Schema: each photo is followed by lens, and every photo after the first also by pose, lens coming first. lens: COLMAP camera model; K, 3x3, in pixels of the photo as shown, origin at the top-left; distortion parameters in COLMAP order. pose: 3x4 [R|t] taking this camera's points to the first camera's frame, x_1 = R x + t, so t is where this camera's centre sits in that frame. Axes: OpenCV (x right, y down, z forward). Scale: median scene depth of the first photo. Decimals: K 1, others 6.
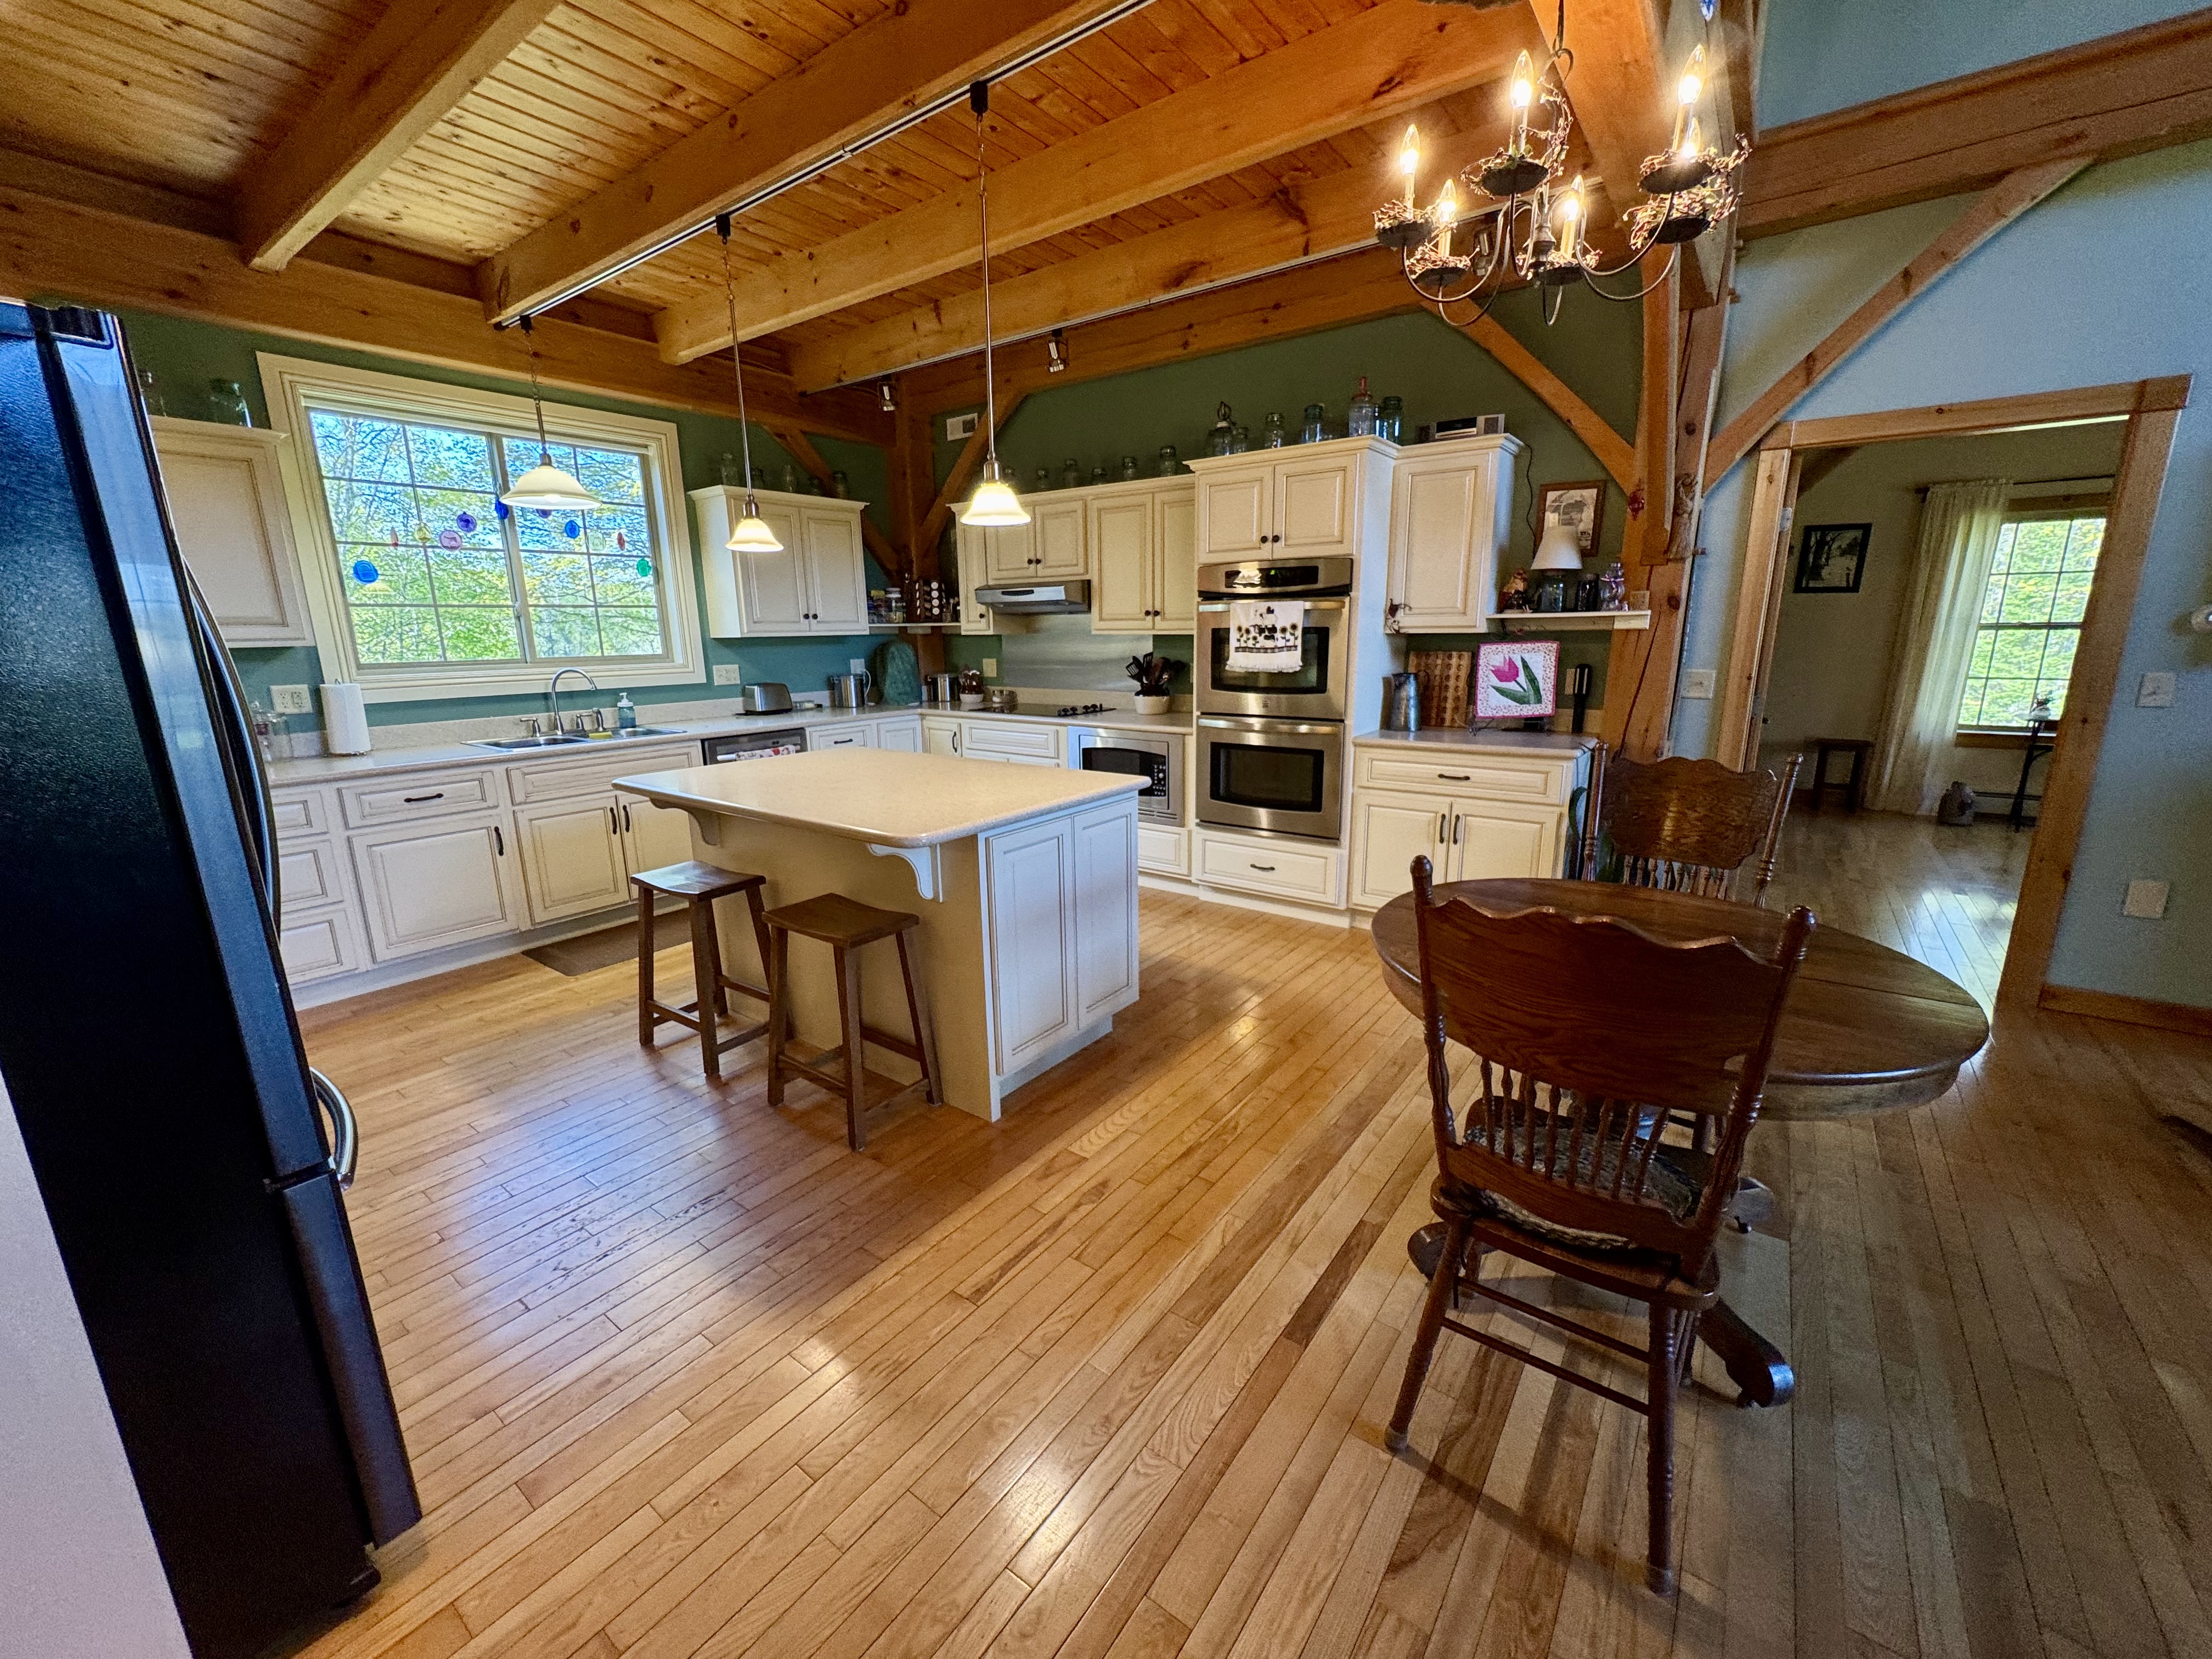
lens RADIAL K [[878.7, 0, 1105.1], [0, 878.7, 825.0], [0, 0, 1]] dist [-0.004275, 0.000675]
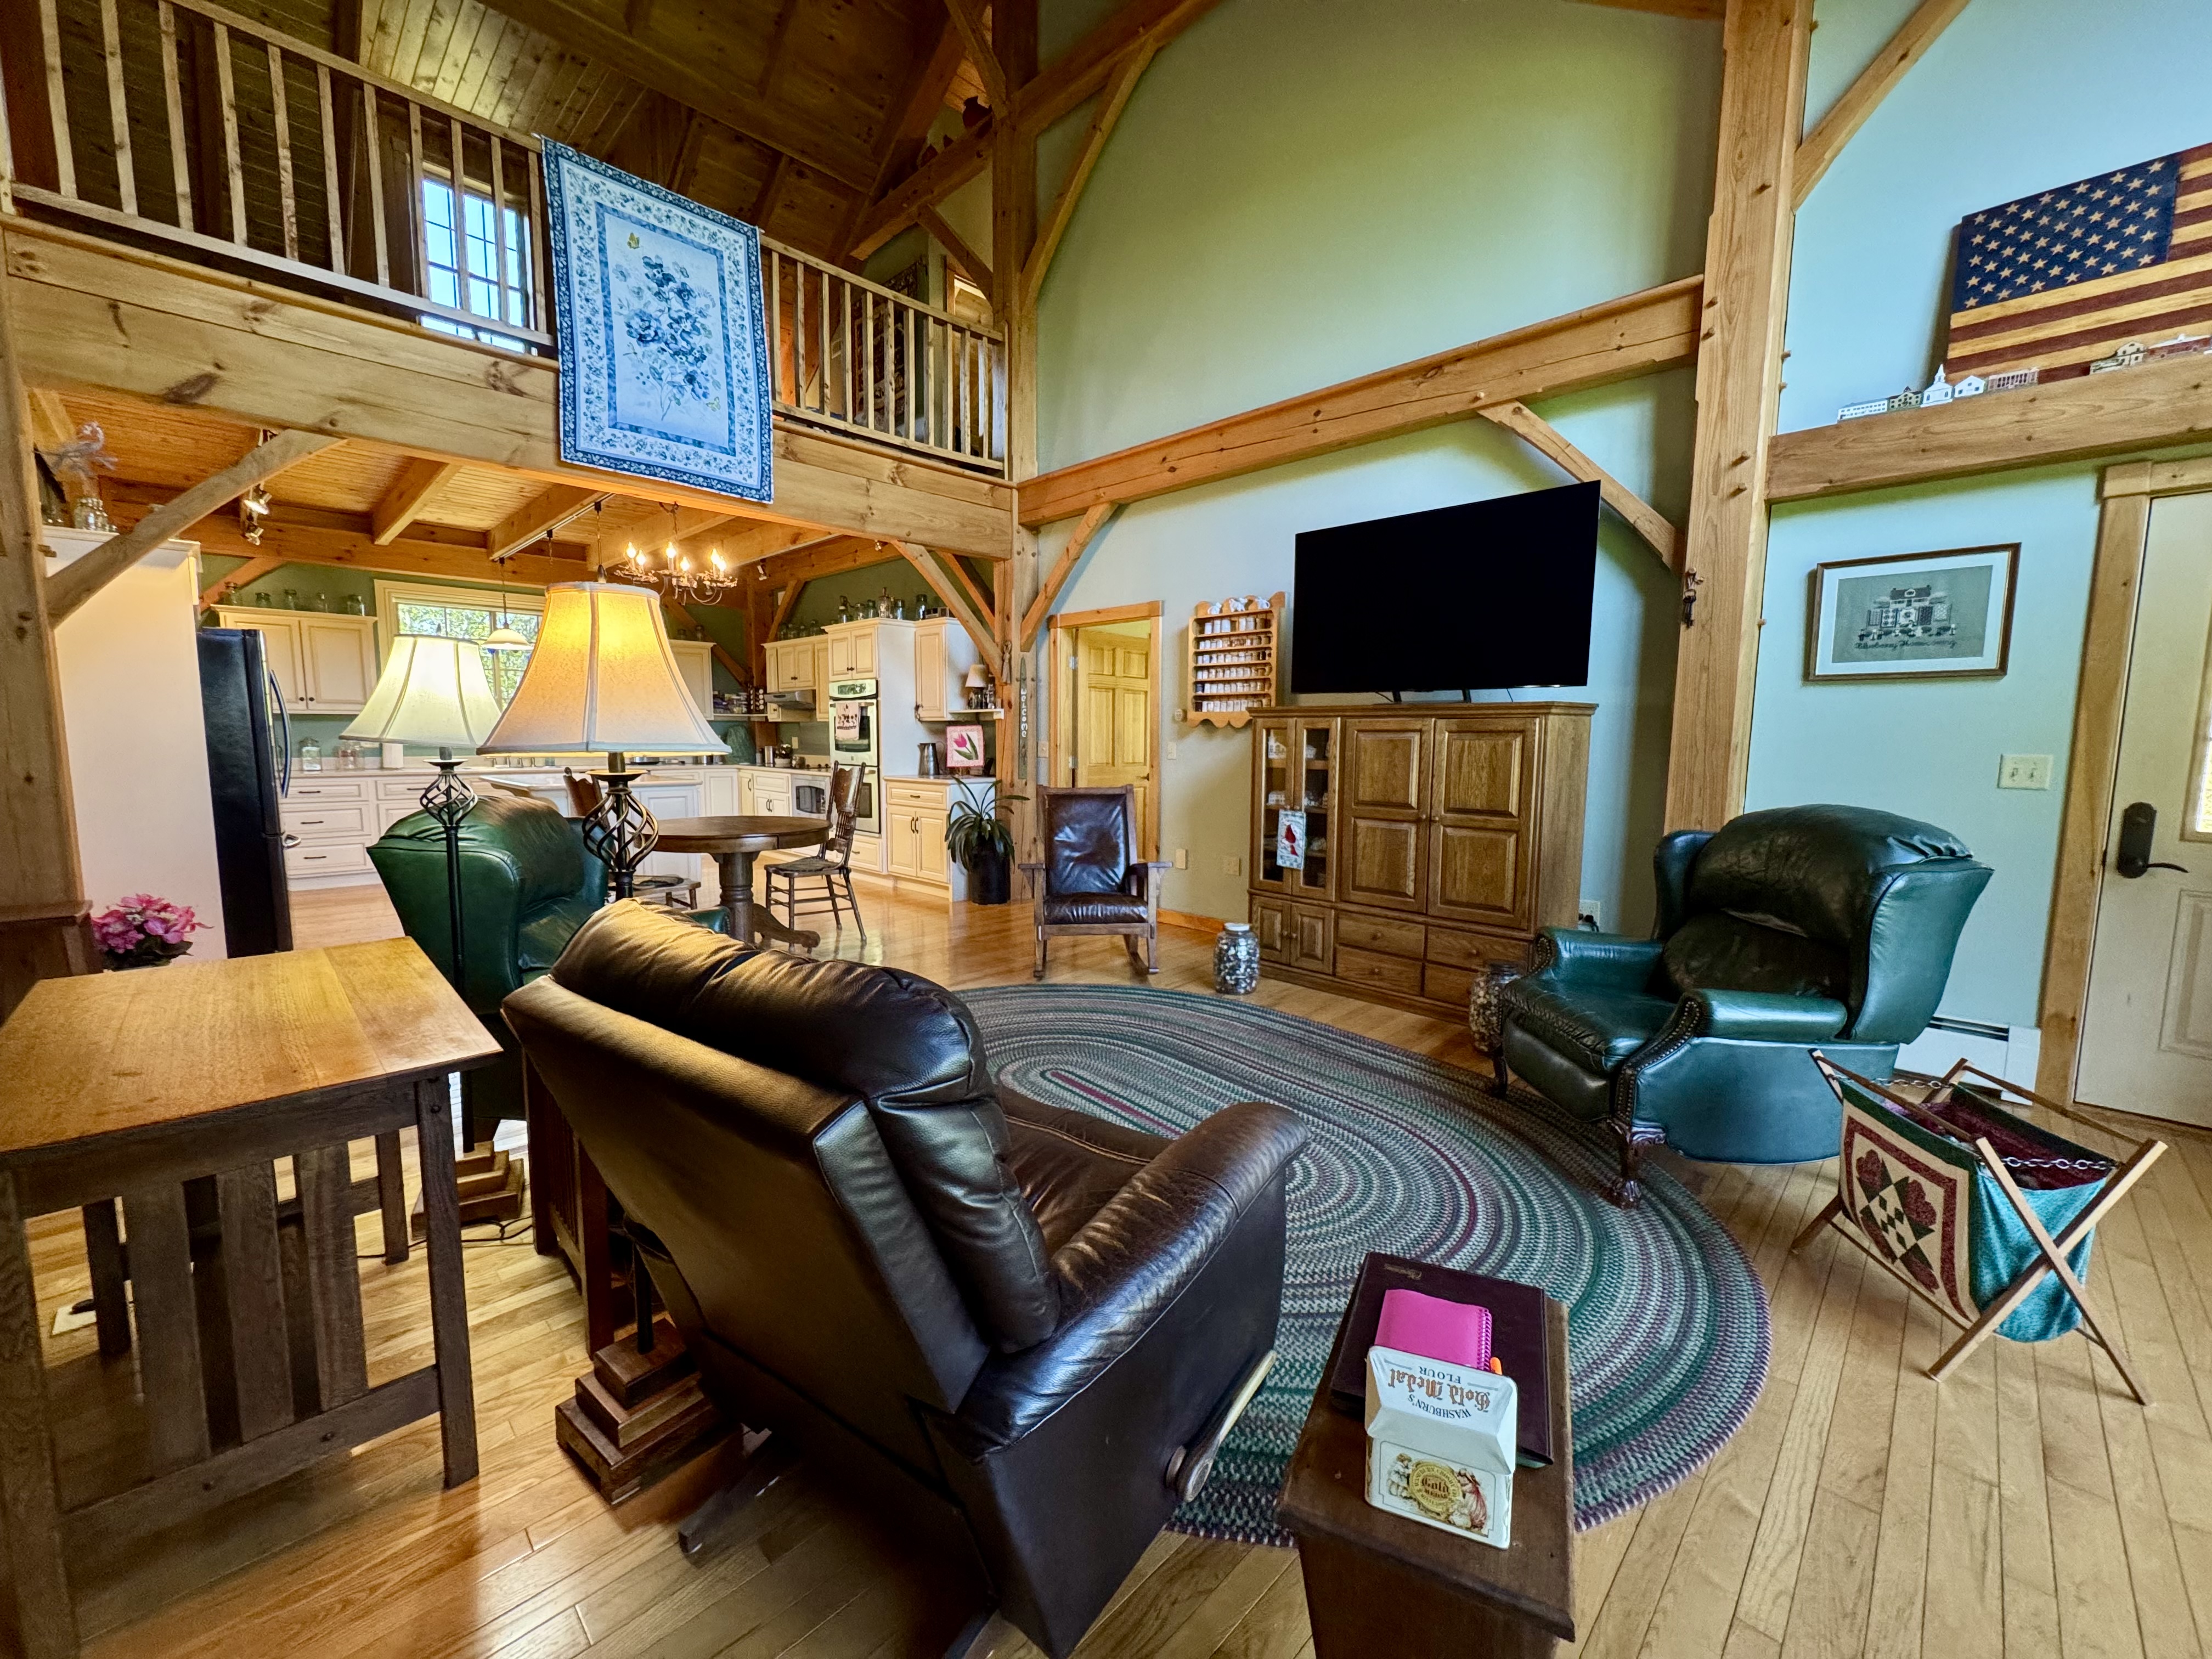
lens RADIAL K [[878.7, 0, 1115.3], [0, 878.7, 833.6], [0, 0, 1]] dist [-0.004275, 0.000675]
pose [[0.989920, 0.036697, -0.136794, 0.985056], [-0.051541, 0.992965, -0.106603, 0.182631], [0.131919, 0.112579, 0.984847, -0.692481]]
